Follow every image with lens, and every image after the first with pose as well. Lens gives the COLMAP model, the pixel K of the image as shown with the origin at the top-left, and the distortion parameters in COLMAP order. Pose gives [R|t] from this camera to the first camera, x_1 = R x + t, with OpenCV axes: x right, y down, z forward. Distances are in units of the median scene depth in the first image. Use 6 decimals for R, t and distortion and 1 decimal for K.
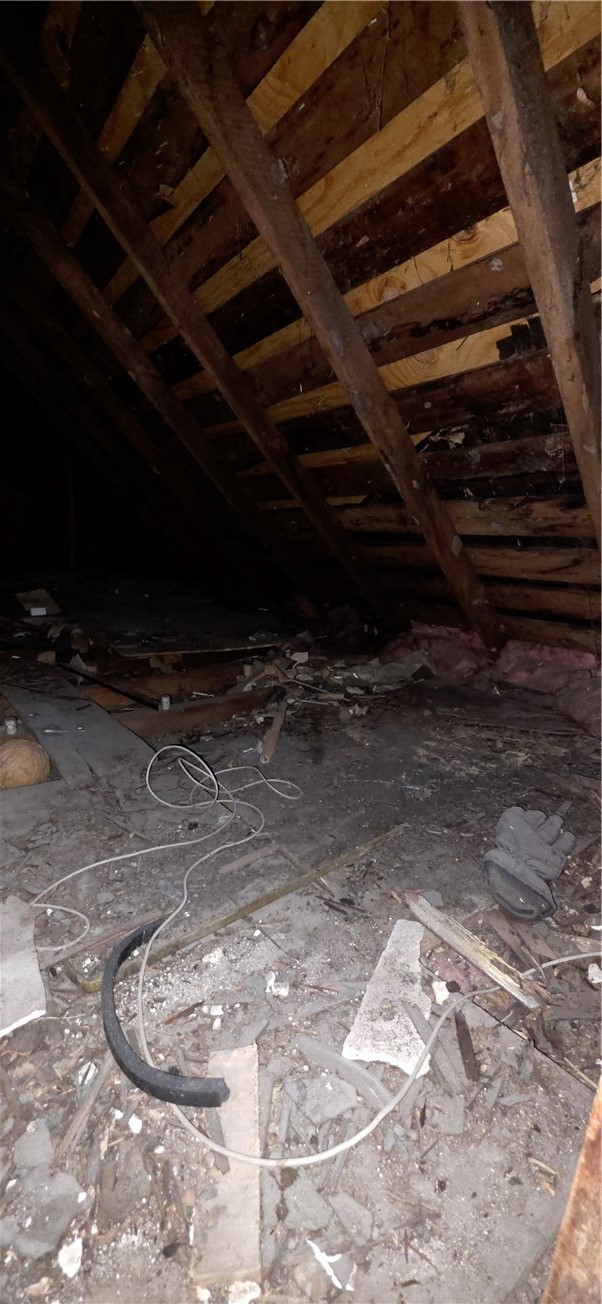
lens RADIAL K [[518.7, 0, 301.0], [0, 518.7, 652.0], [0, 0, 1]] dist [-0.001033, 0.000857]
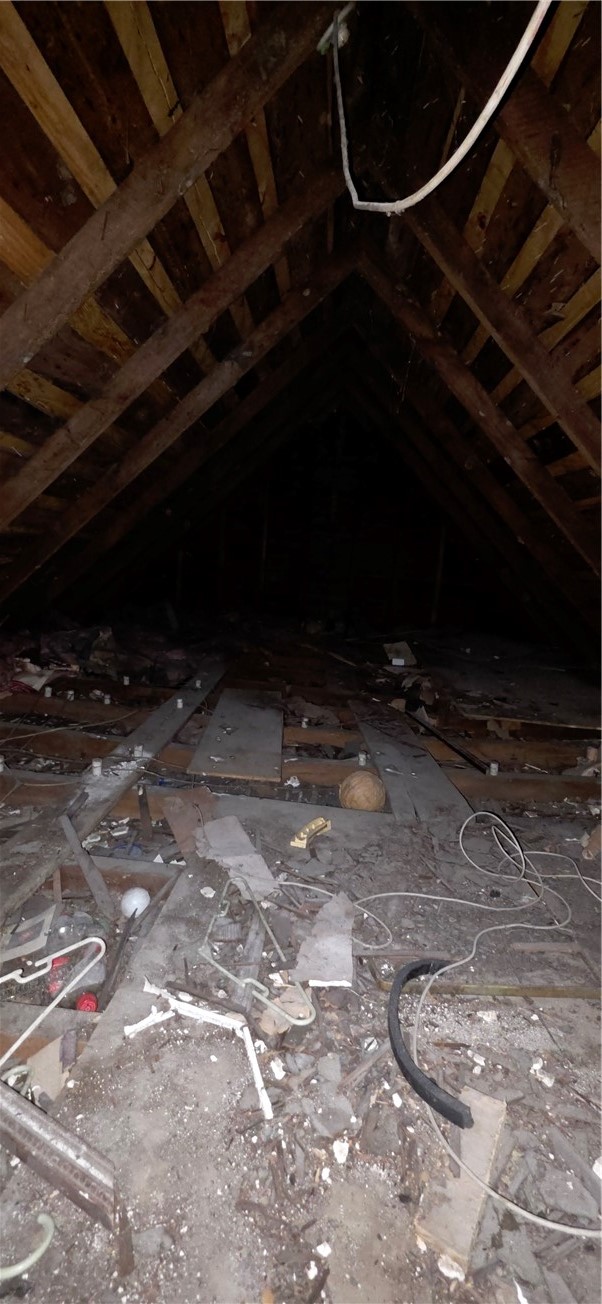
lens RADIAL K [[518.7, 0, 301.0], [0, 518.7, 652.0], [0, 0, 1]] dist [-0.001033, 0.000857]
pose [[0.786523, 0.098664, -0.609629, 0.080653], [-0.158657, 0.986305, -0.045067, -0.044004], [0.596833, 0.132168, 0.791405, -0.148228]]
